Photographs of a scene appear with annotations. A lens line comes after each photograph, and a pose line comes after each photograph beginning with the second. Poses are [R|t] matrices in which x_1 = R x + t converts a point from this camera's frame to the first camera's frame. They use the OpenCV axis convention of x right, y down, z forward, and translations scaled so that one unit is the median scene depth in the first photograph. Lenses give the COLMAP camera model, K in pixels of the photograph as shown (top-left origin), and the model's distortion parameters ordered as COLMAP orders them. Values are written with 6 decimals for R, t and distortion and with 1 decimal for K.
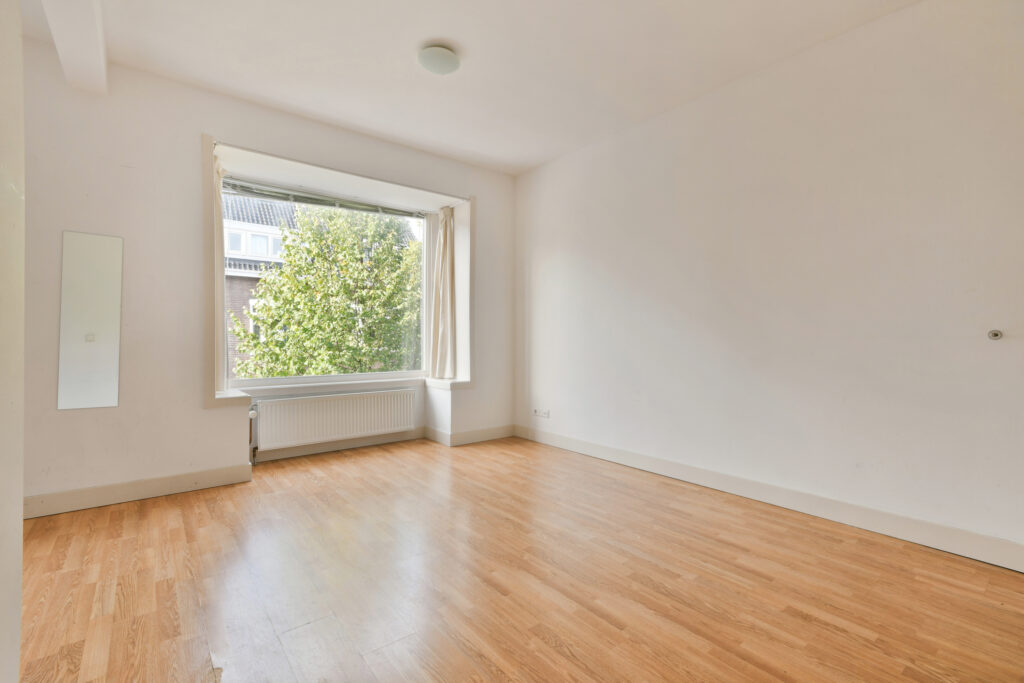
lens RADIAL K [[454.6, 0, 512.7], [0, 454.6, 321.2], [0, 0, 1]] dist [0.003880, 0.000677]
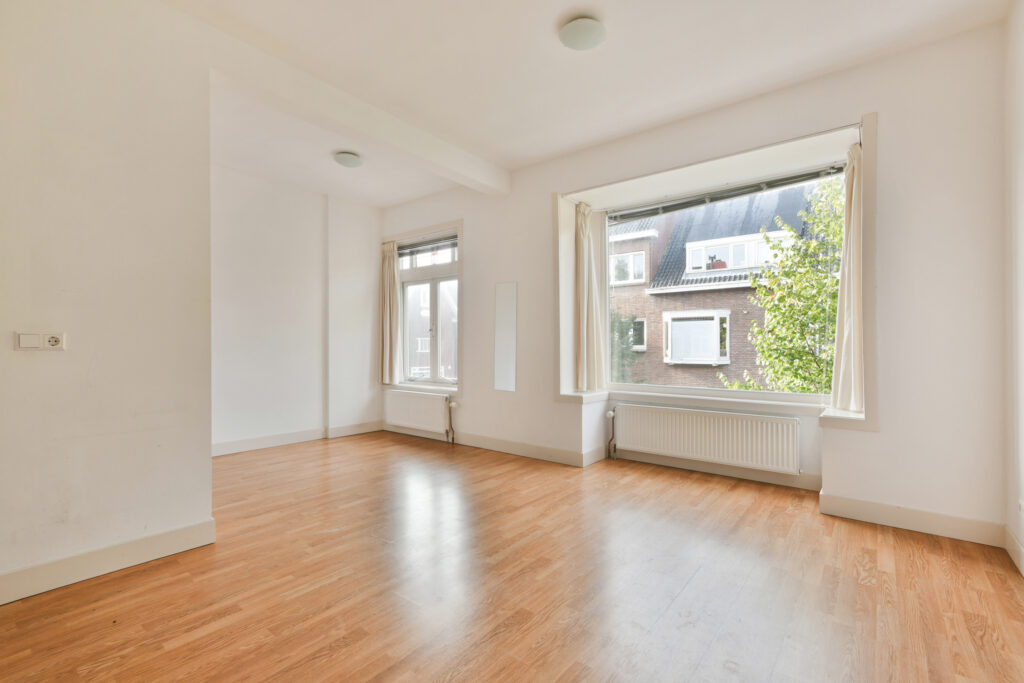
lens RADIAL K [[462.3, 0, 498.8], [0, 462.3, 325.3], [0, 0, 1]] dist [0.000815, 0.000279]
pose [[0.207075, -0.045921, -0.977247, 0.511037], [0.033190, 0.998653, -0.039894, 0.018479], [0.977762, -0.024174, 0.208320, 0.487436]]
